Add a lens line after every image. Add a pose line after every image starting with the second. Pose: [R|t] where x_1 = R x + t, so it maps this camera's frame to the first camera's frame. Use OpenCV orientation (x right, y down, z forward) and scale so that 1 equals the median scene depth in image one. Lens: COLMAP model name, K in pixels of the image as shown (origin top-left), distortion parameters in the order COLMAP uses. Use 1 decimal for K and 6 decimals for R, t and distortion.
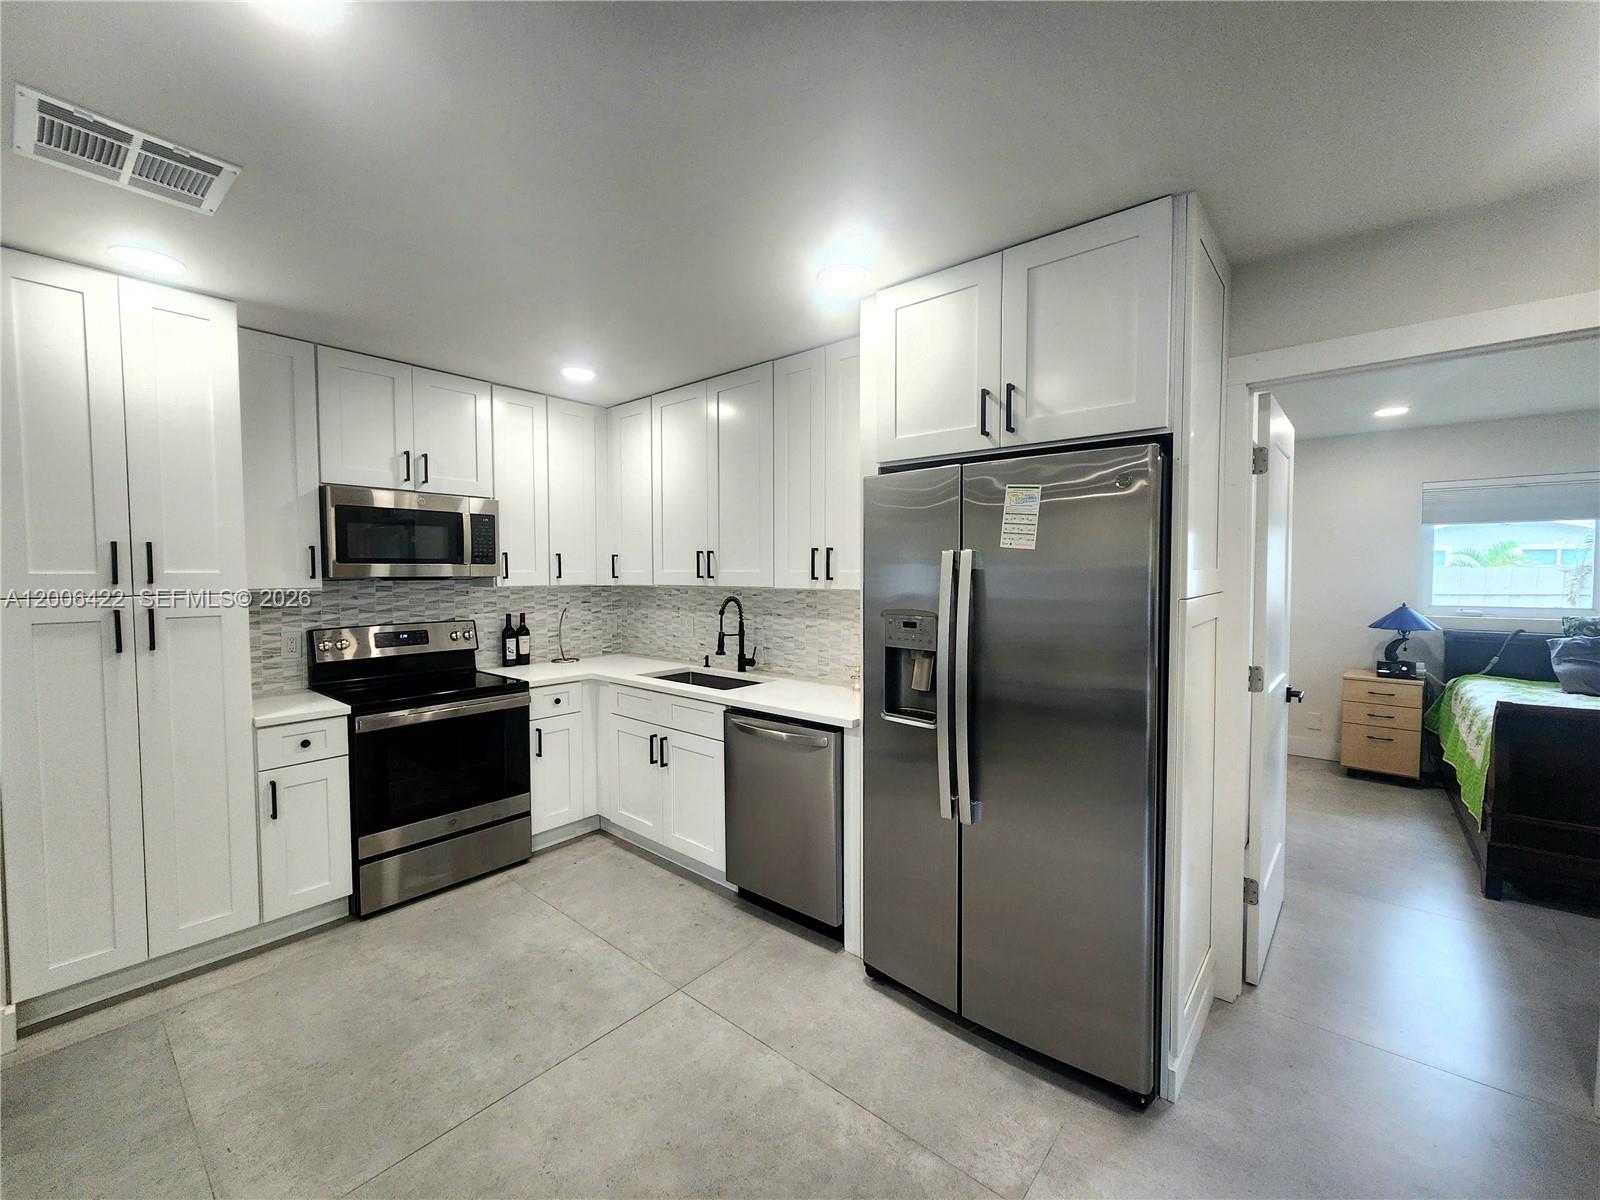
lens RADIAL K [[643.4, 0, 800.0], [0, 643.4, 600.0], [0, 0, 1]] dist [0.003930, -0.000050]
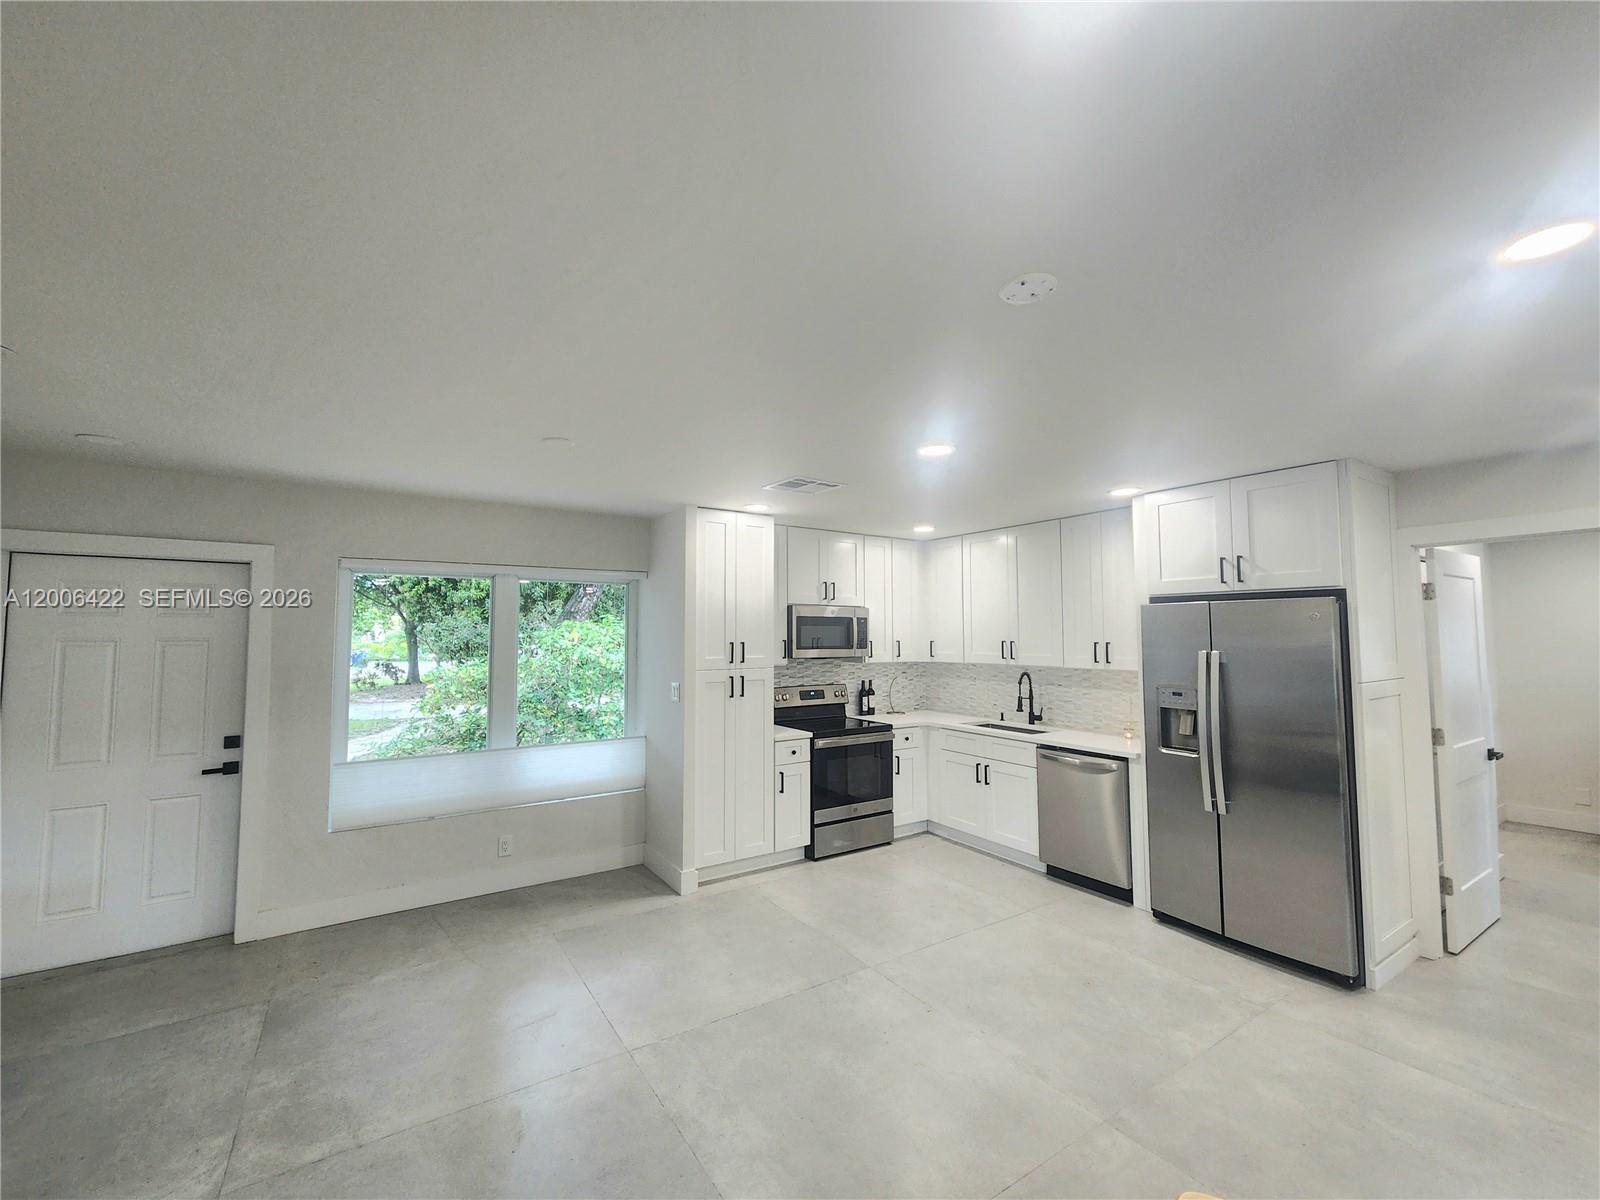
lens RADIAL K [[644.2, 0, 800.0], [0, 644.2, 600.0], [0, 0, 1]] dist [-0.002856, -0.000696]
pose [[0.959670, -0.014475, -0.280757, -0.224989], [-0.013809, 0.995041, -0.098505, -0.019939], [0.280791, 0.098409, 0.954711, -0.677964]]
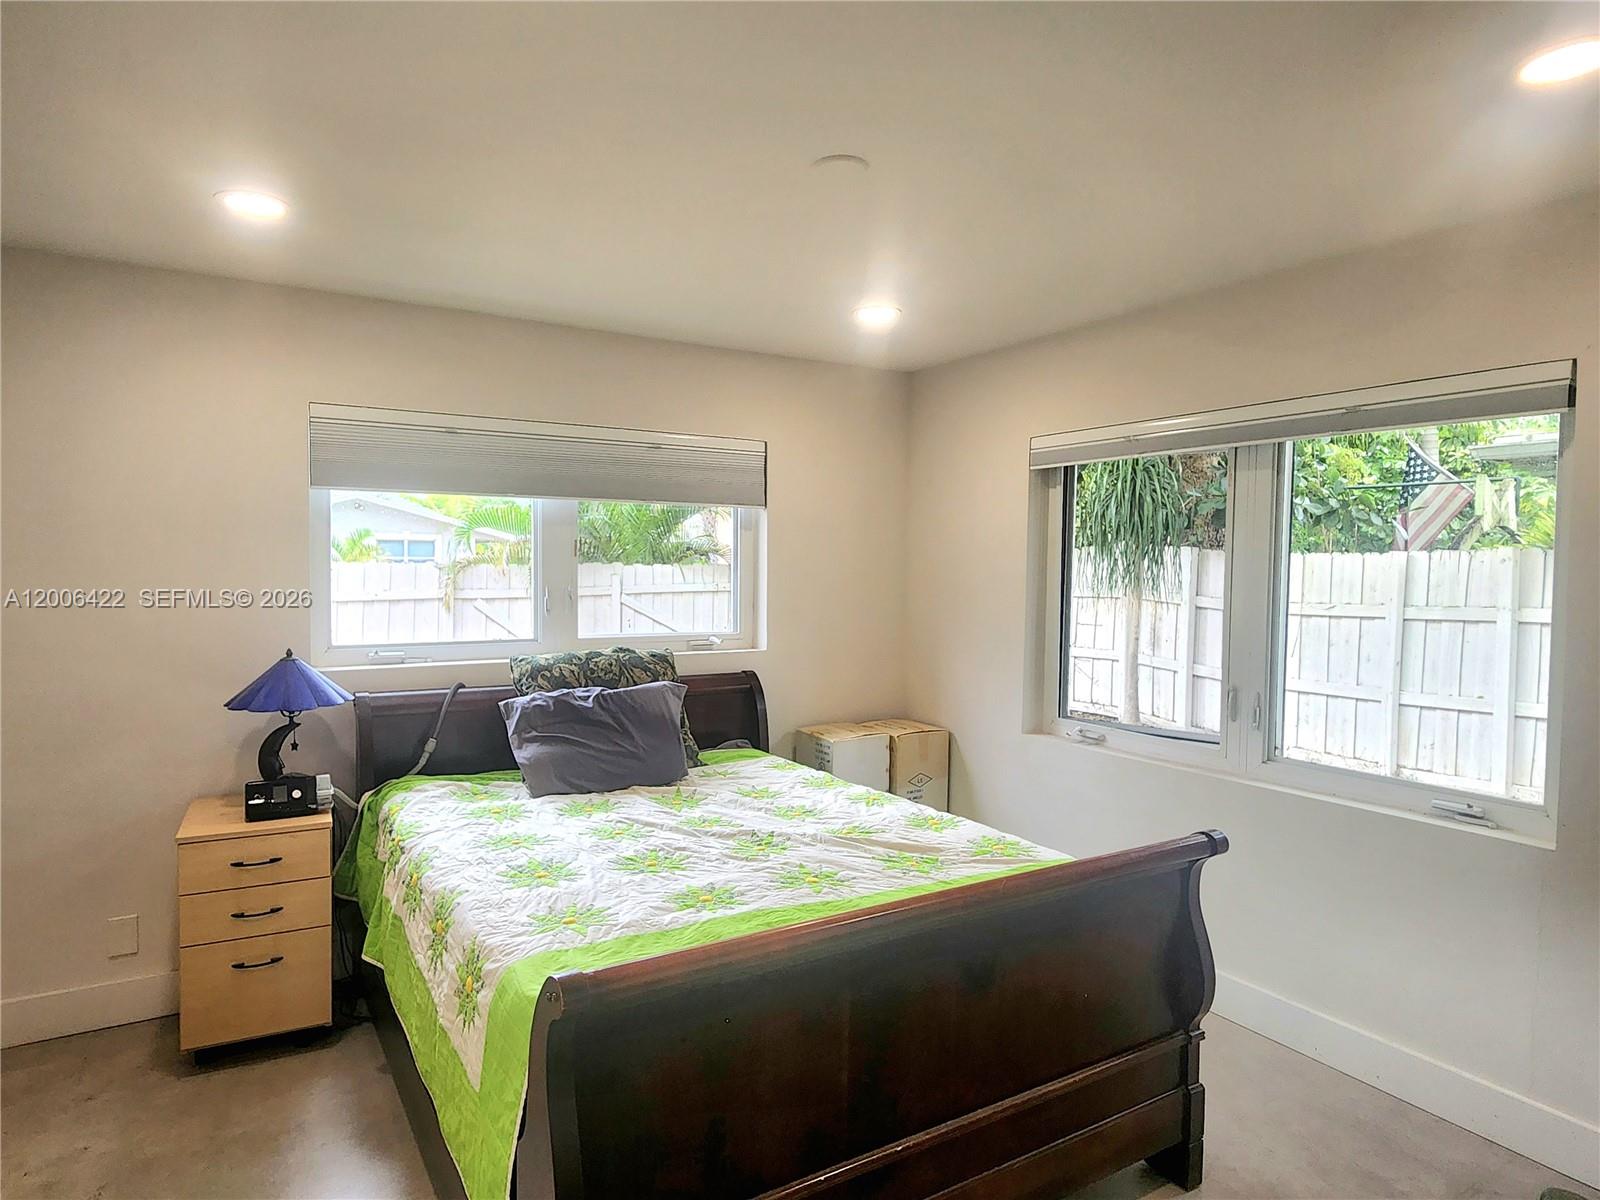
lens RADIAL K [[956.3, 0, 800.0], [0, 956.3, 600.0], [0, 0, 1]] dist [-0.000886, -0.000642]
pose [[0.305285, -0.033308, 0.951678, 0.375864], [0.037368, 0.999037, 0.022979, -0.031533], [-0.951528, 0.028547, 0.306235, 0.417173]]
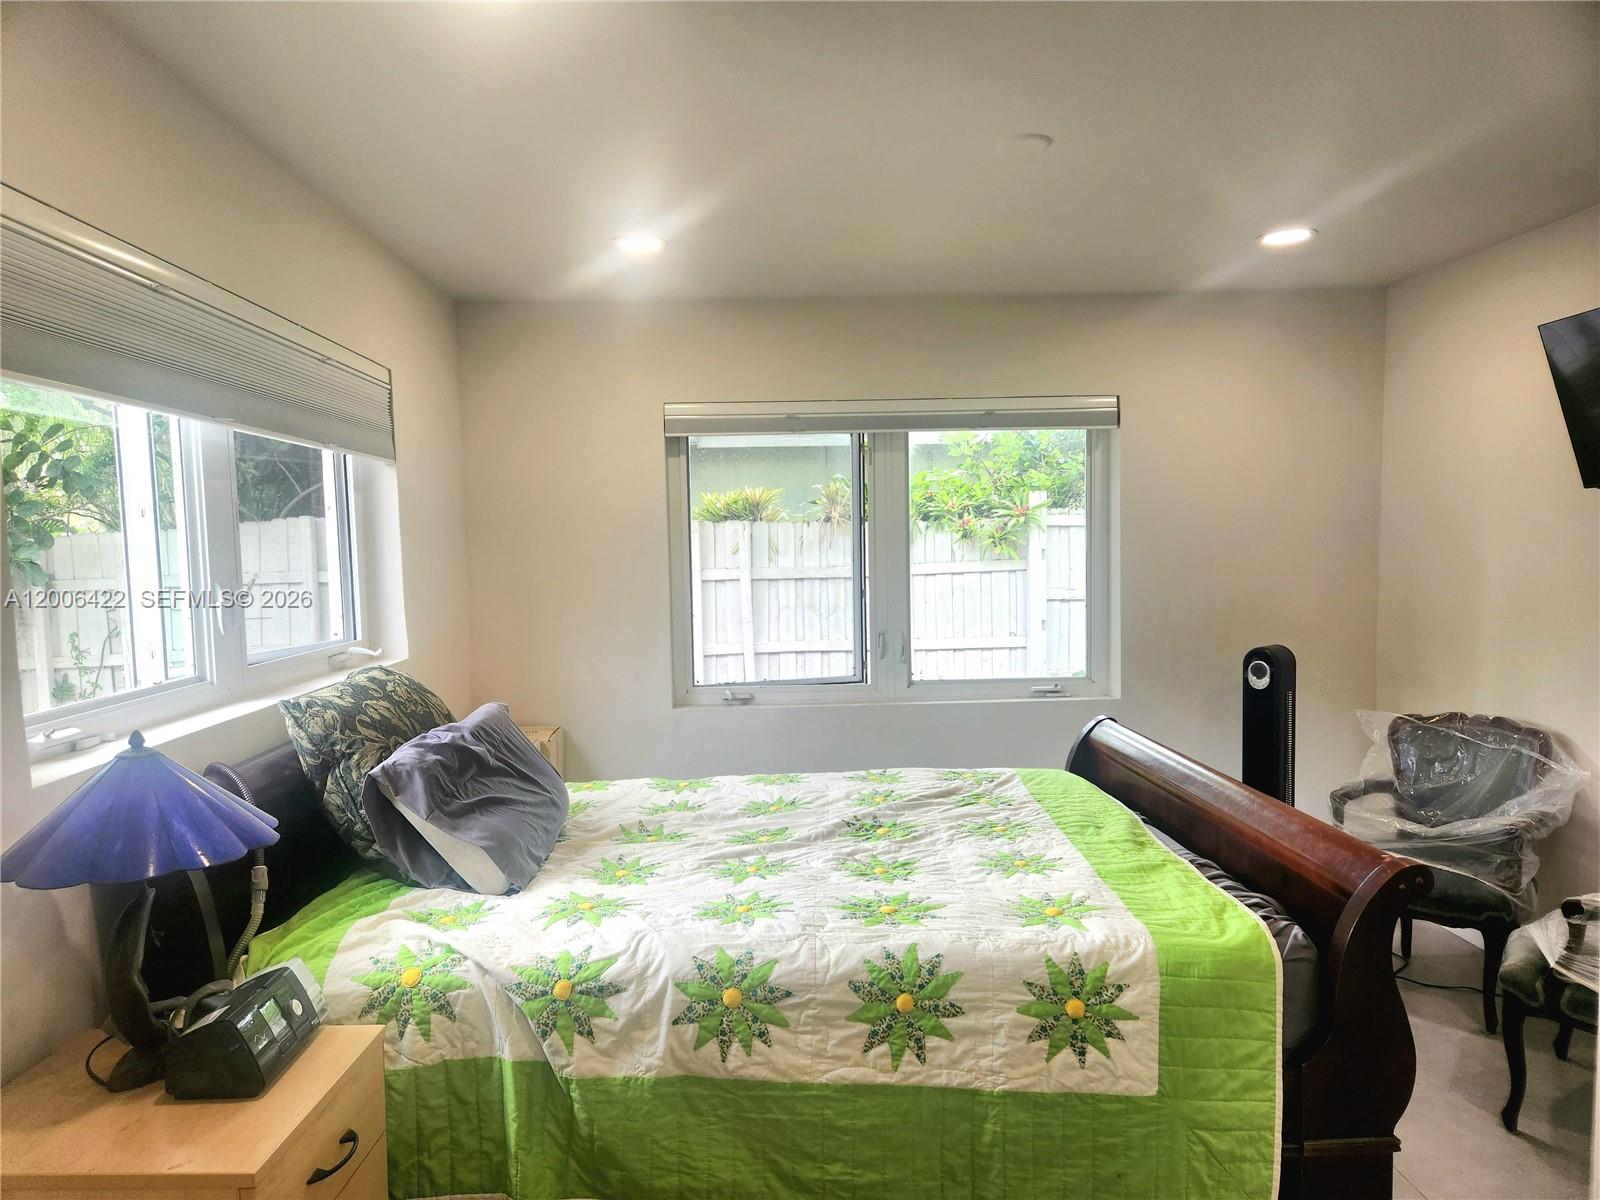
lens RADIAL K [[1053.5, 0, 800.0], [0, 1053.5, 600.0], [0, 0, 1]] dist [0.004273, 0.000469]
pose [[-0.689957, -0.025850, 0.723389, 0.520348], [0.055154, 0.994580, 0.088145, -0.054347], [-0.721746, 0.100714, -0.684791, 1.057510]]
